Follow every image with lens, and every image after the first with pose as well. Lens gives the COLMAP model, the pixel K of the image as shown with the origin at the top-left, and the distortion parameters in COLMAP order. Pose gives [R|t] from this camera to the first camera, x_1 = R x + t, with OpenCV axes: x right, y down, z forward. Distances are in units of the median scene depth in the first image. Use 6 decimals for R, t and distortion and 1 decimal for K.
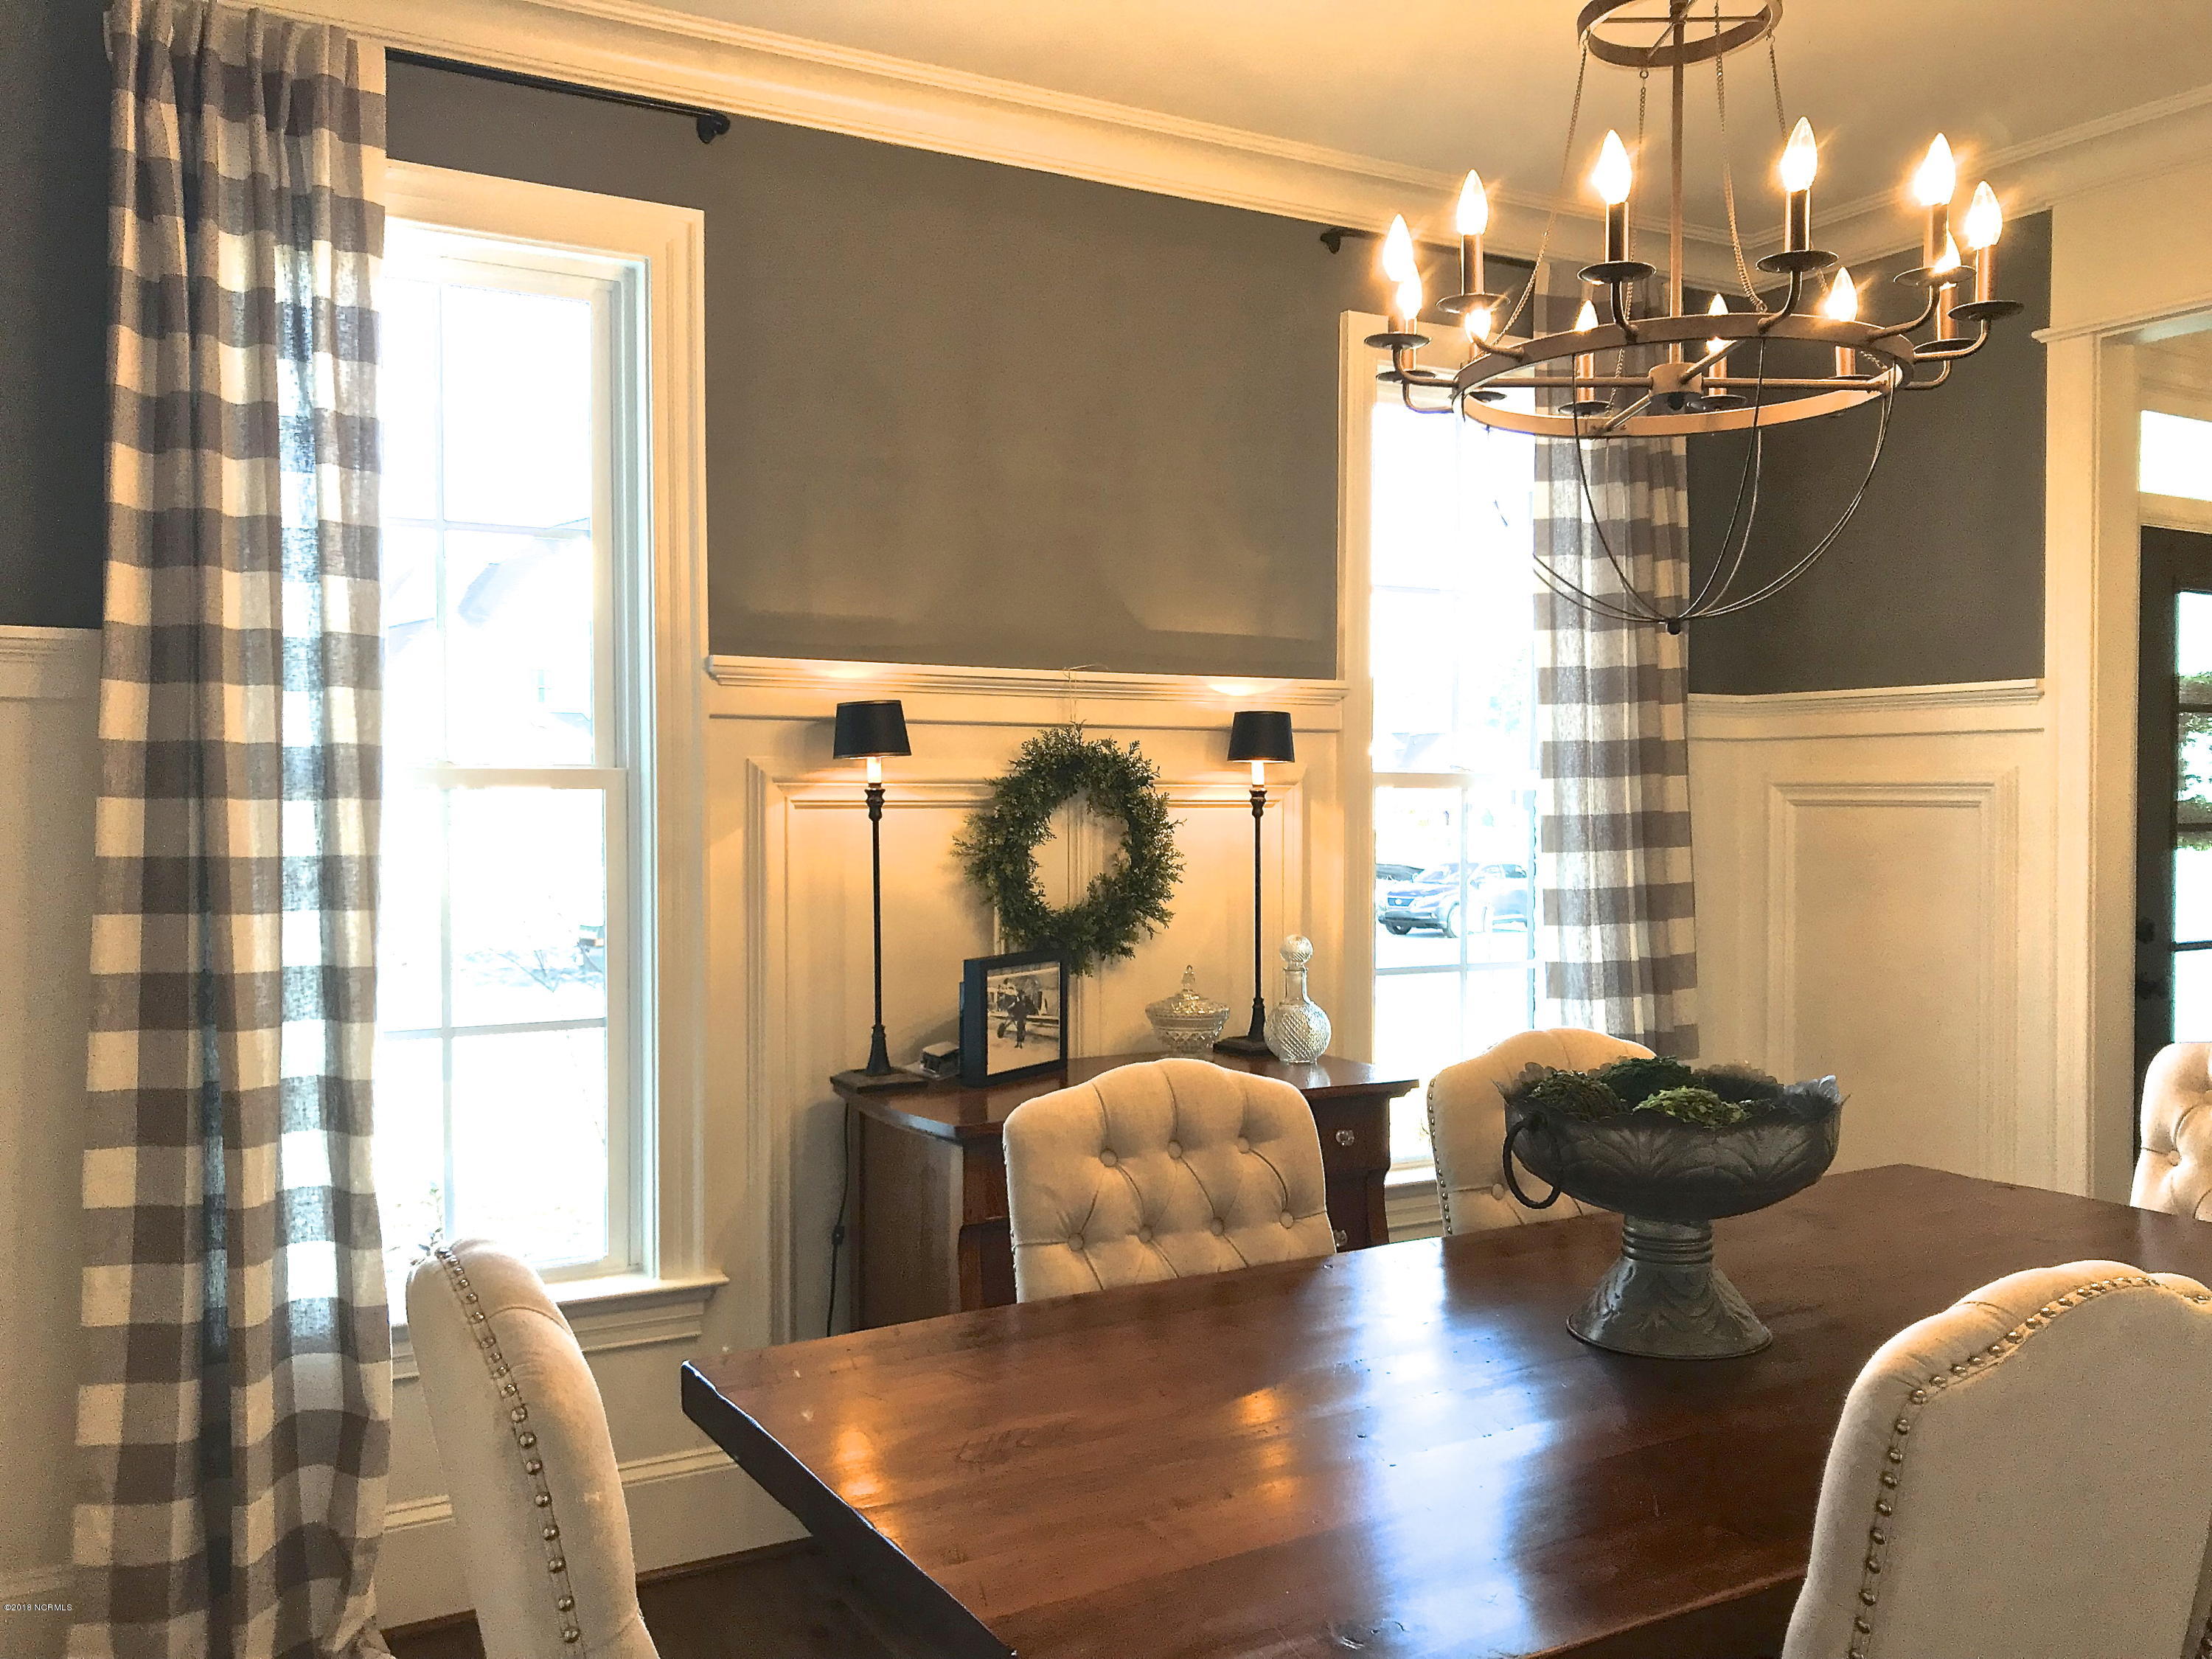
lens RADIAL K [[1852.0, 0, 1102.0], [0, 1852.0, 828.1], [0, 0, 1]] dist [0.043911, -0.059604]
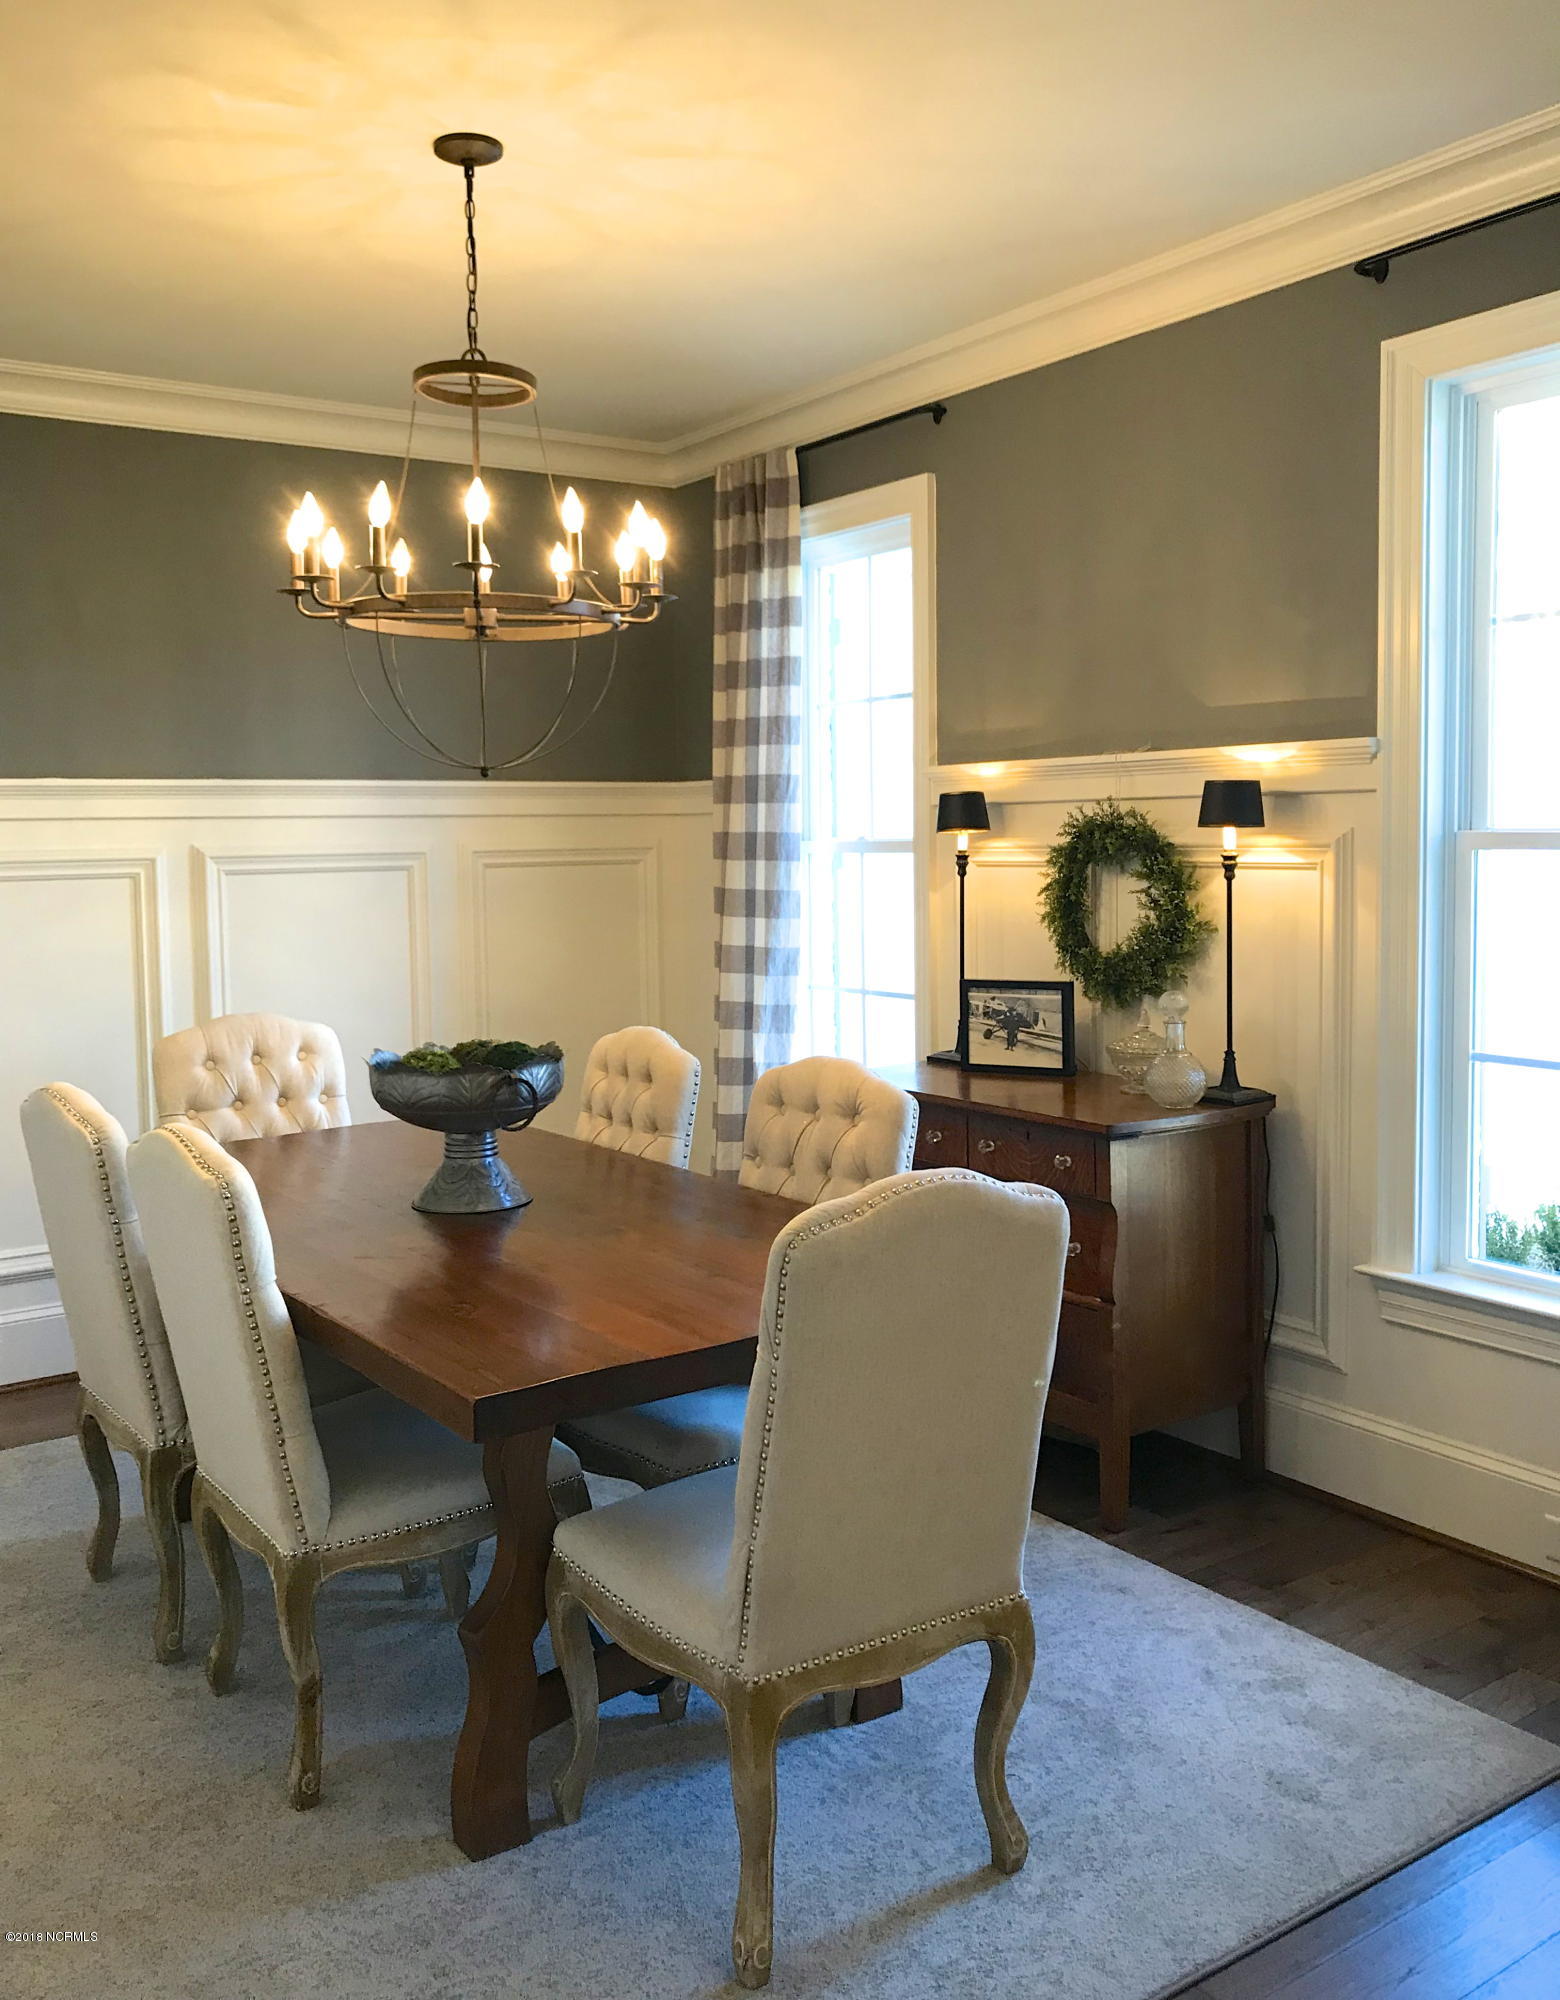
lens RADIAL K [[1764.8, 0, 777.6], [0, 1764.8, 997.0], [0, 0, 1]] dist [0.020987, 0.001817]
pose [[0.076595, 0.077860, -0.994018, 1.187831], [-0.019726, 0.996870, 0.076564, -0.012377], [0.996867, 0.013744, 0.077892, 0.736682]]
